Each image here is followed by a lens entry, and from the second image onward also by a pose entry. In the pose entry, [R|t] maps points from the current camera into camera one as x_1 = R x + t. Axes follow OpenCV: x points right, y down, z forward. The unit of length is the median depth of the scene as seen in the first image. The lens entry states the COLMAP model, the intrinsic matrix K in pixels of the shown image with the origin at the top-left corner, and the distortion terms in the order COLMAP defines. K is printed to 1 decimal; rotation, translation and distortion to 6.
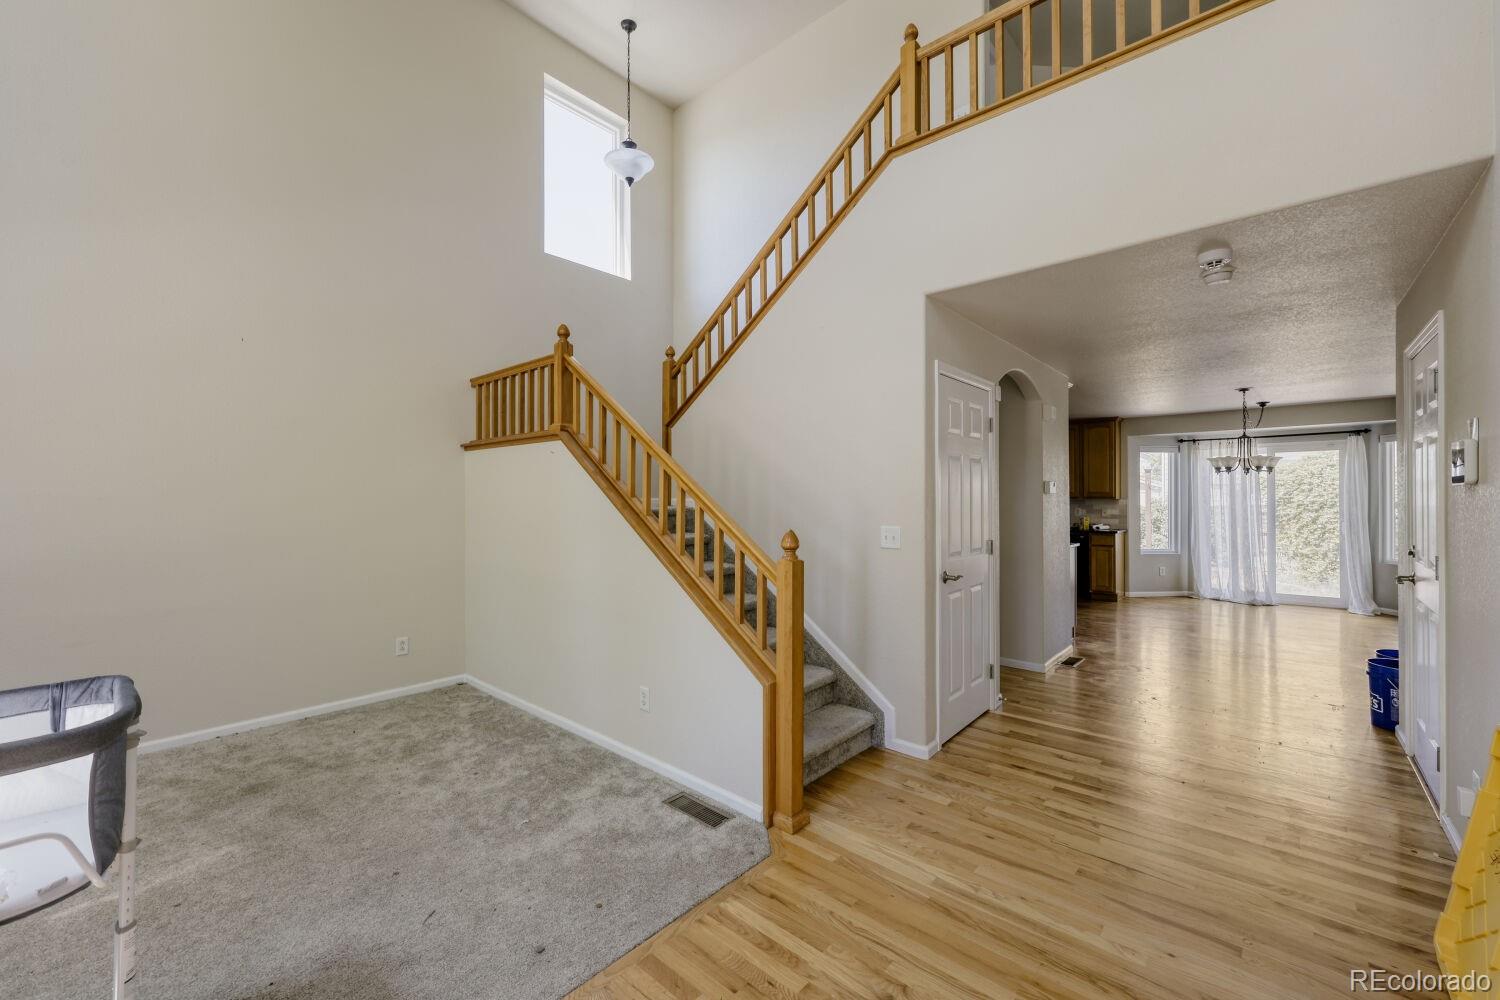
lens RADIAL K [[609.9, 0, 755.5], [0, 609.9, 496.9], [0, 0, 1]] dist [-0.000950, 0.000076]
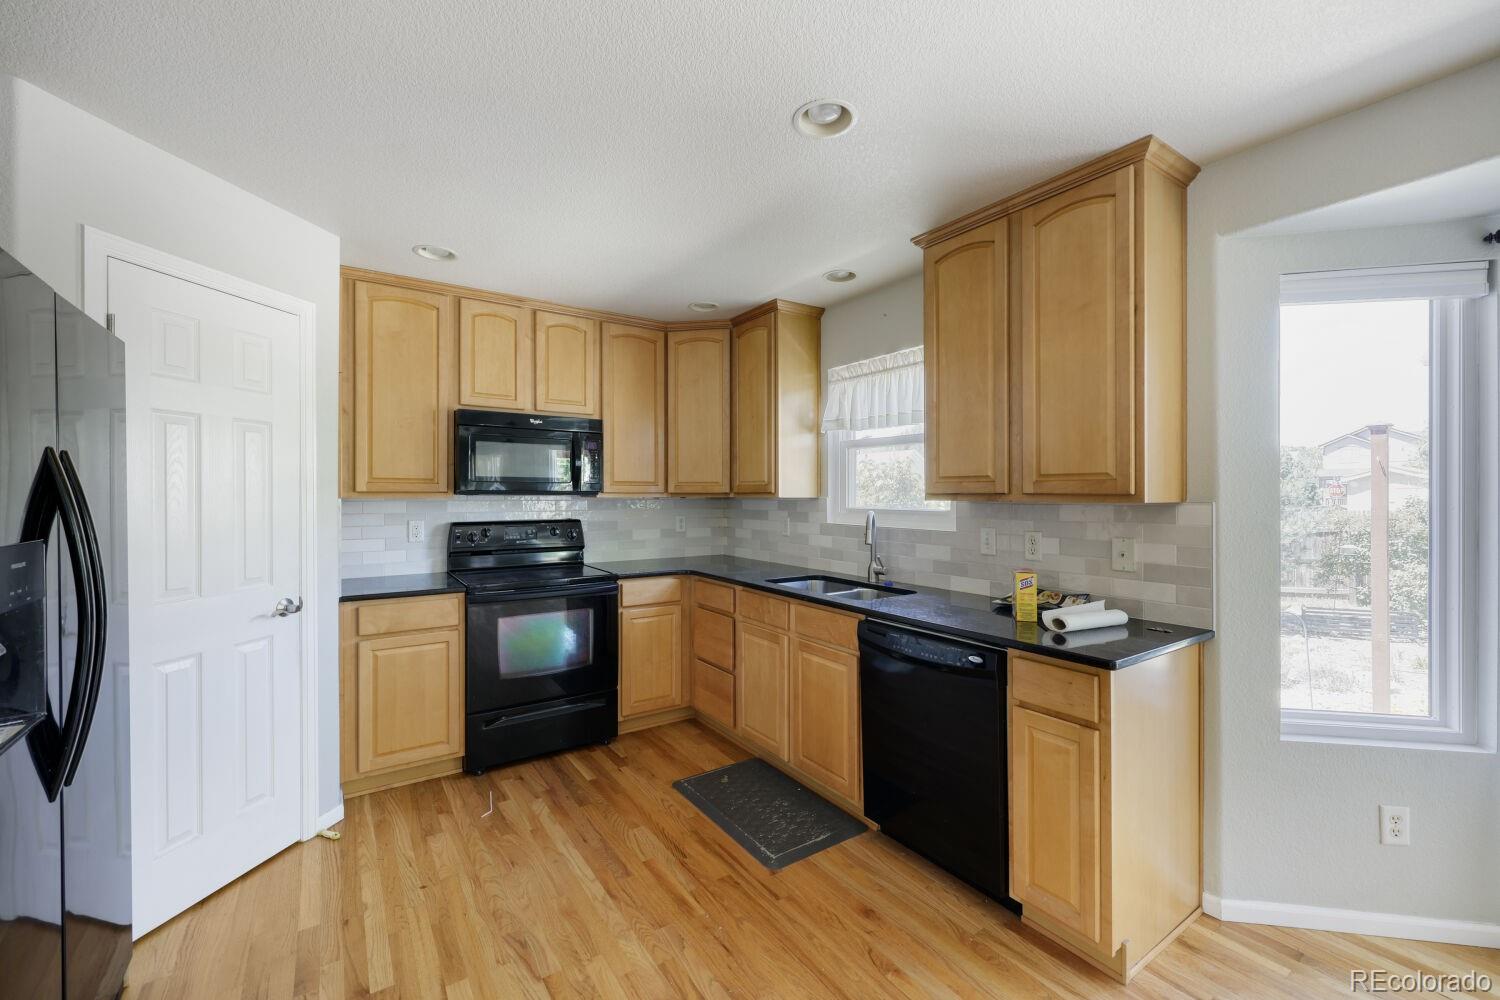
lens RADIAL K [[609.9, 0, 753.3], [0, 609.9, 497.4], [0, 0, 1]] dist [-0.000950, 0.000076]
pose [[0.967901, 0.007253, -0.251227, 0.505527], [-0.004850, 0.999936, 0.010185, -0.000029], [0.251285, -0.008640, 0.967875, 0.740162]]
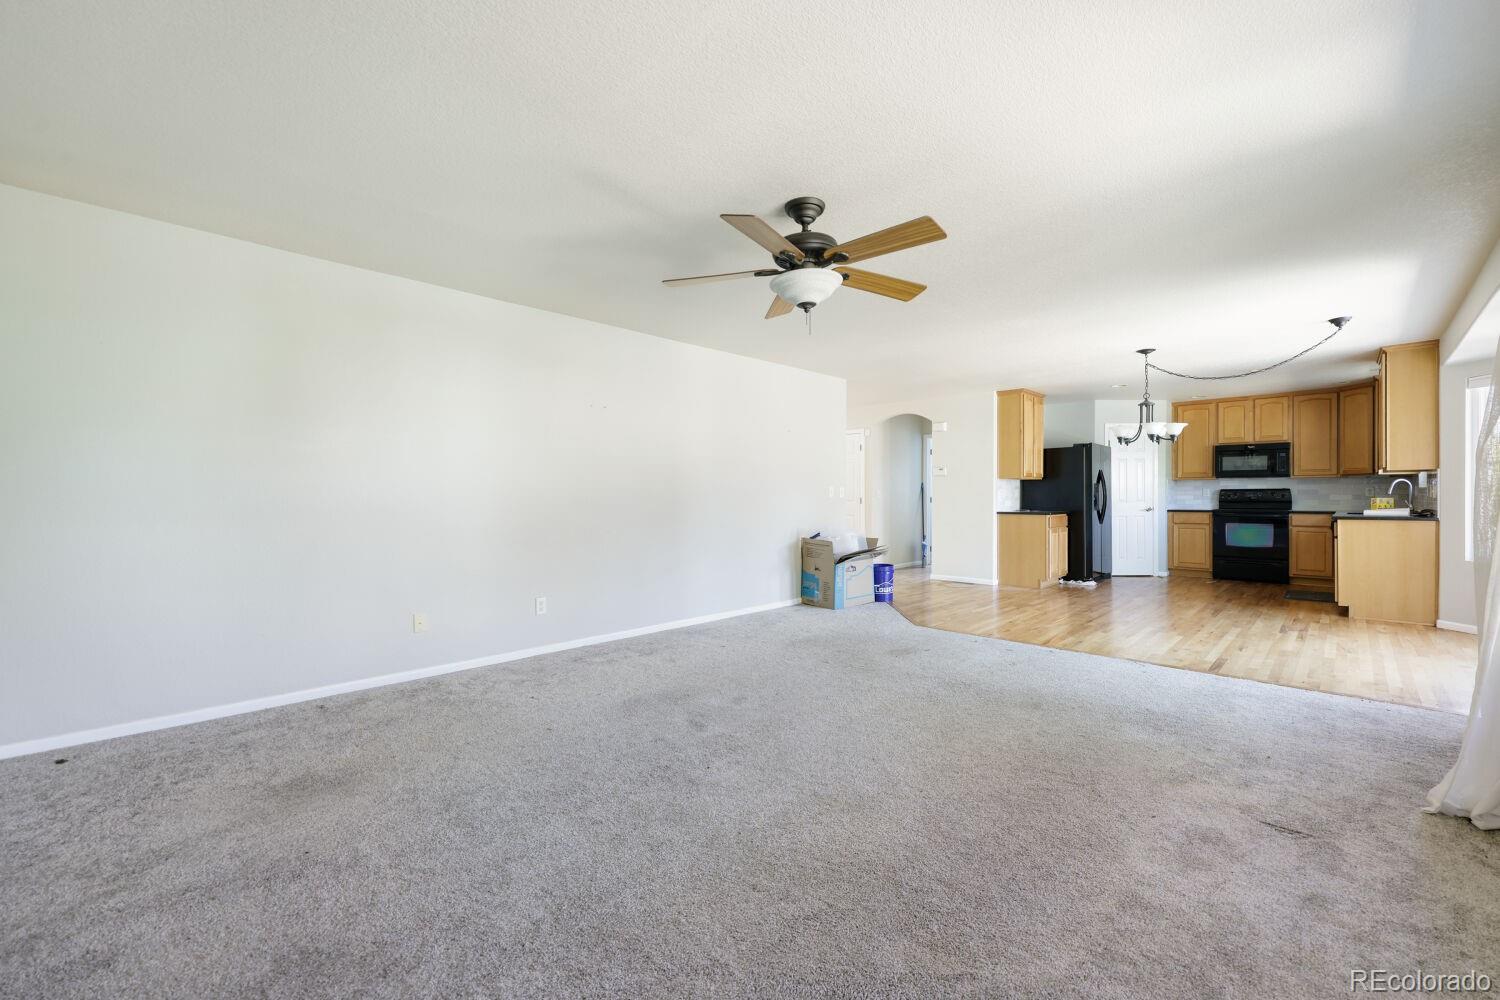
lens RADIAL K [[609.9, 0, 739.2], [0, 609.9, 497.5], [0, 0, 1]] dist [-0.000950, 0.000076]
pose [[-0.067764, 0.006966, -0.997677, 1.289075], [0.004484, 0.999968, 0.006678, 0.025273], [0.997691, -0.004021, -0.067793, 0.344290]]
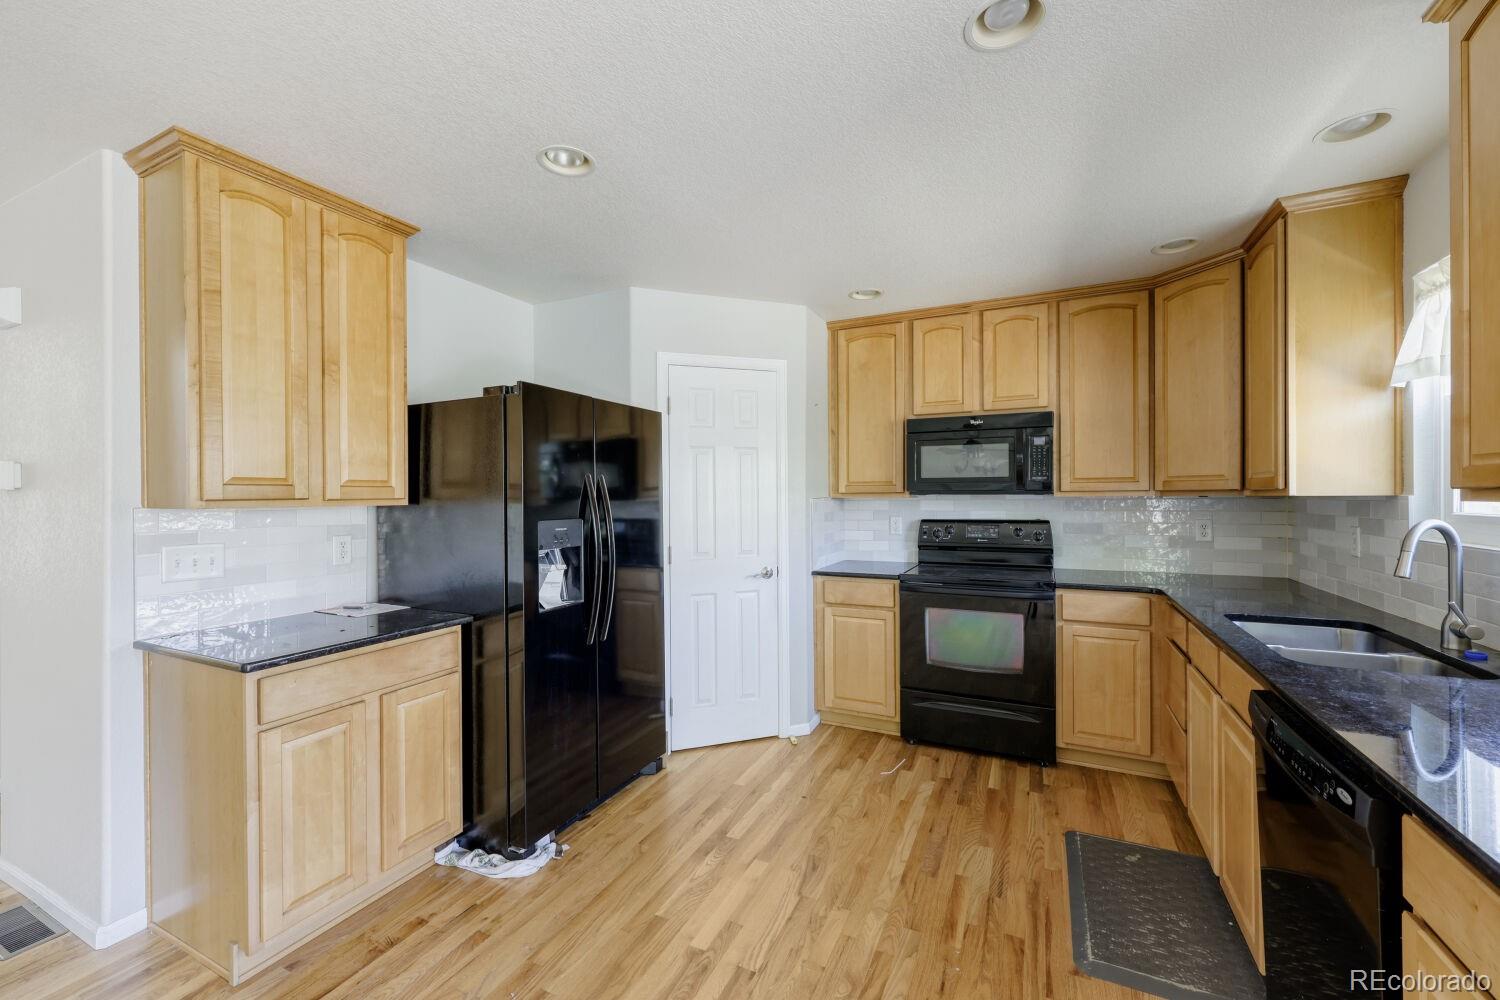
lens RADIAL K [[609.9, 0, 740.6], [0, 609.9, 500.3], [0, 0, 1]] dist [-0.000950, 0.000076]
pose [[0.254562, 0.010759, -0.966997, 0.619511], [0.010078, 0.999854, 0.013777, -0.000083], [0.967004, -0.013253, 0.254417, 0.835394]]
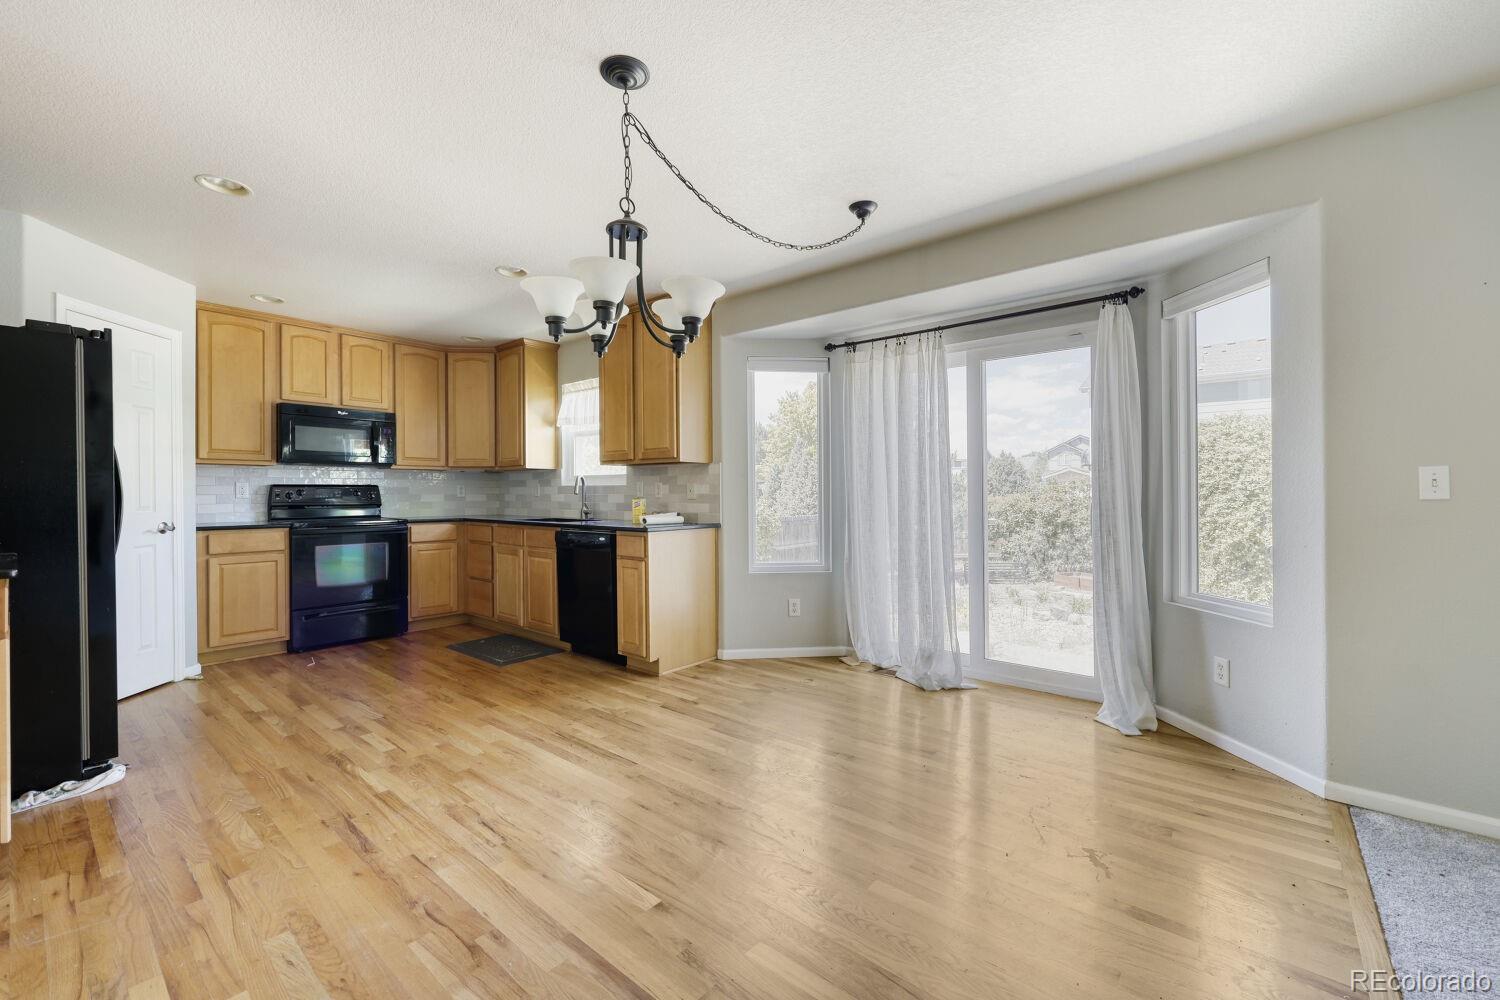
lens RADIAL K [[609.9, 0, 756.9], [0, 609.9, 494.9], [0, 0, 1]] dist [-0.000950, 0.000076]
pose [[0.999556, 0.001959, 0.029716, 0.636460], [-0.002152, 0.999977, 0.006474, 0.026902], [-0.029703, -0.006535, 0.999537, 0.511362]]
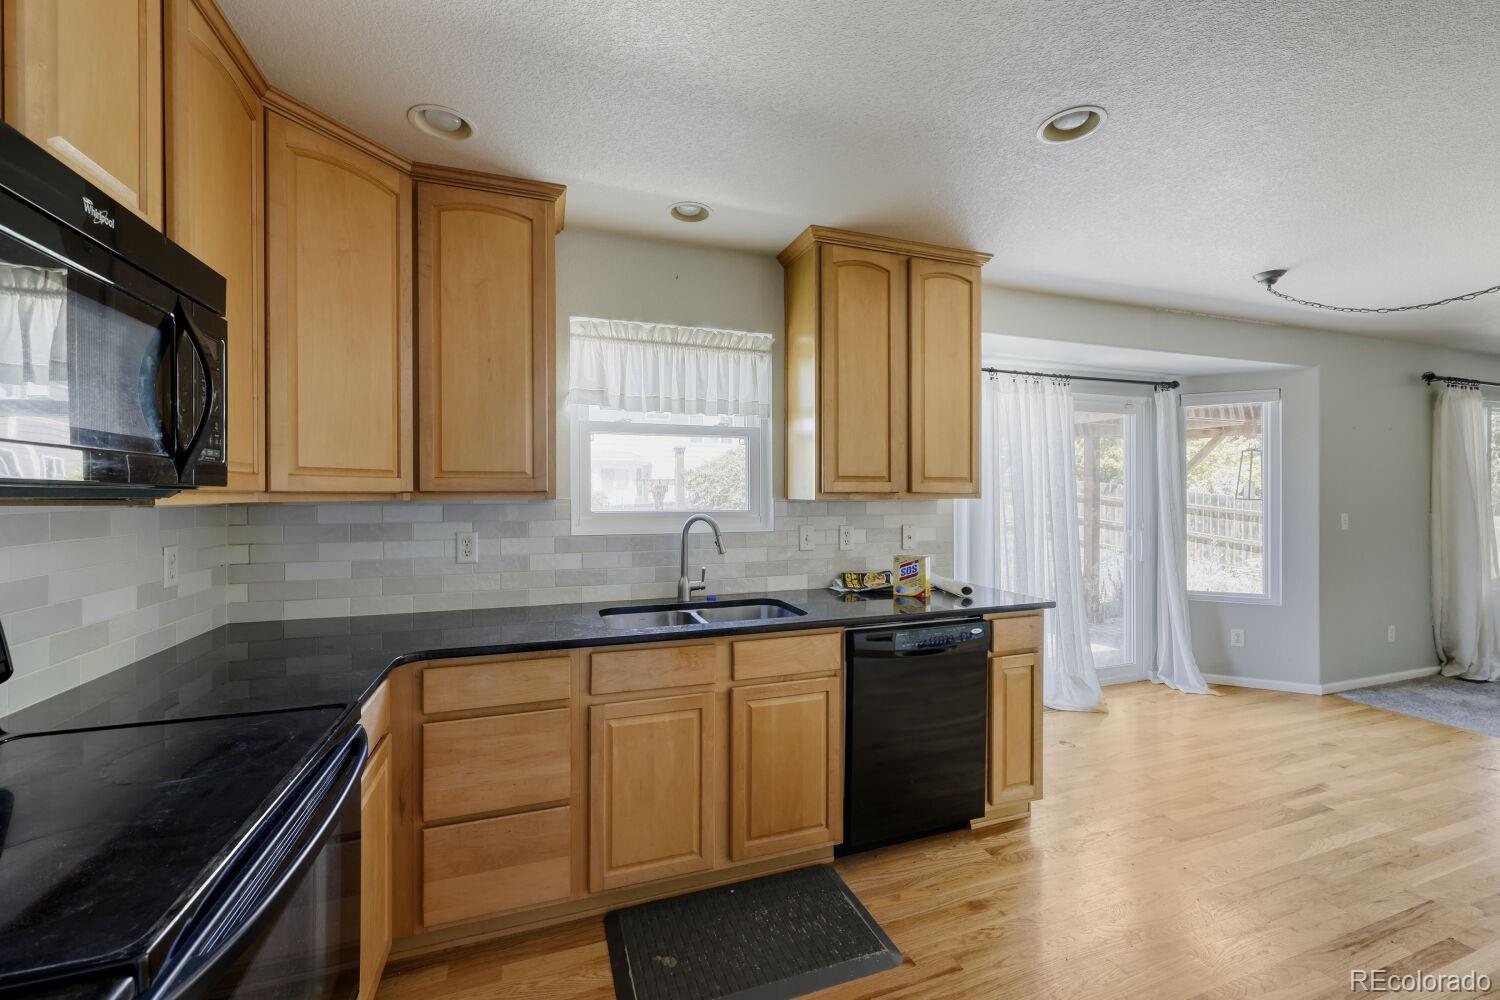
lens RADIAL K [[609.9, 0, 739.1], [0, 609.9, 495.6], [0, 0, 1]] dist [-0.000950, 0.000076]
pose [[0.493948, 0.002590, 0.869488, 0.230862], [-0.001663, 0.999997, -0.002034, 0.003086], [-0.869490, -0.000441, 0.493951, 0.945521]]
